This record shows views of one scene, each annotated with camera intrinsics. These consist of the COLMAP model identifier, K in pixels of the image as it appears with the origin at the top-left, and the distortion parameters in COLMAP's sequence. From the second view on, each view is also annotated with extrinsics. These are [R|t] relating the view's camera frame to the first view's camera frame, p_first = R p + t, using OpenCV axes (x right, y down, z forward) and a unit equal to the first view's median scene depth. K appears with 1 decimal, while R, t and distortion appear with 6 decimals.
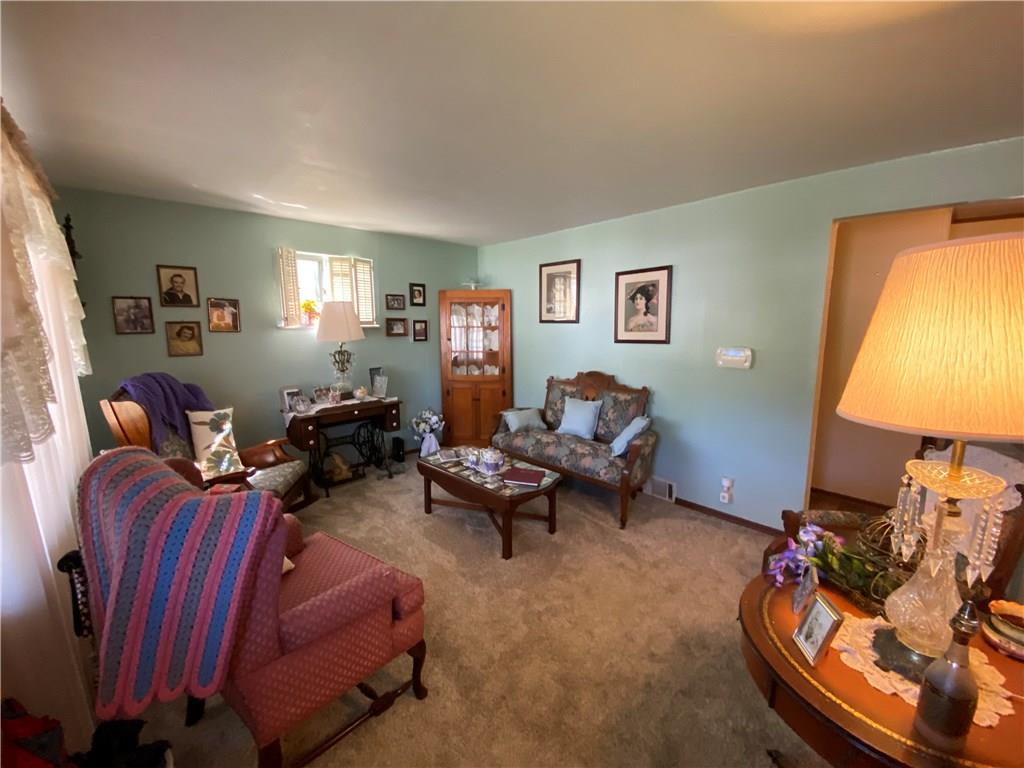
lens RADIAL K [[416.6, 0, 508.4], [0, 416.6, 383.6], [0, 0, 1]] dist [0.013377, -0.008905]
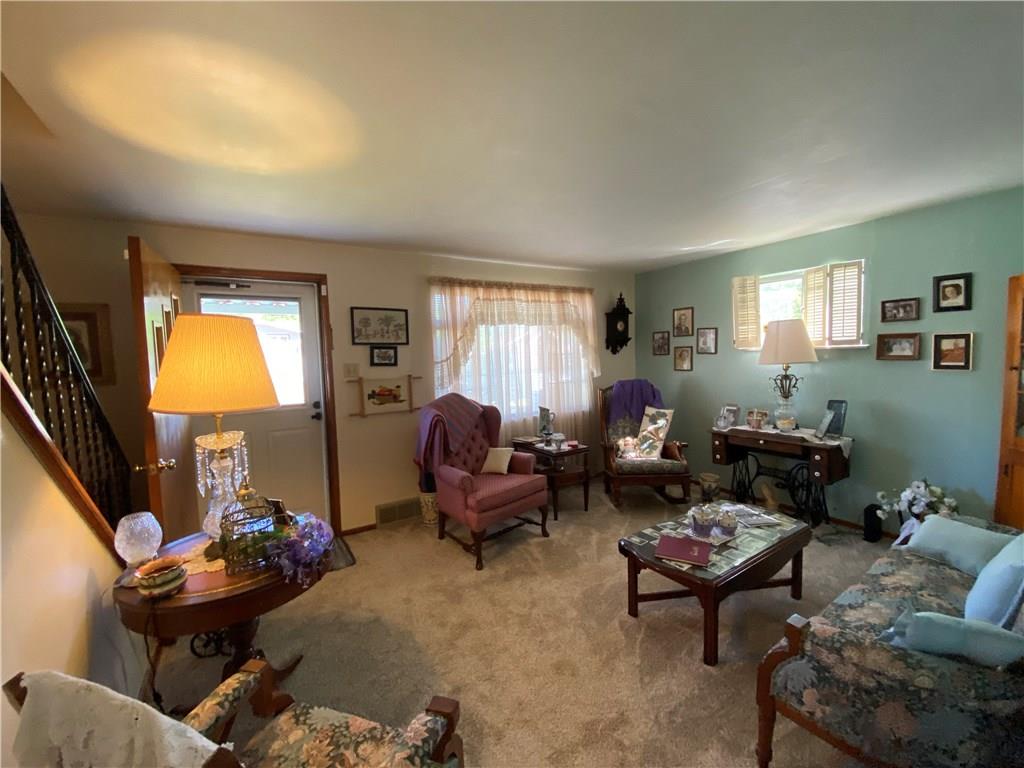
lens RADIAL K [[416.6, 0, 509.8], [0, 416.6, 383.0], [0, 0, 1]] dist [0.013377, -0.008905]
pose [[-0.207022, 0.082468, -0.974854, 0.629188], [-0.103858, 0.988958, 0.105717, -0.097395], [0.972808, 0.123133, -0.196171, 0.613972]]
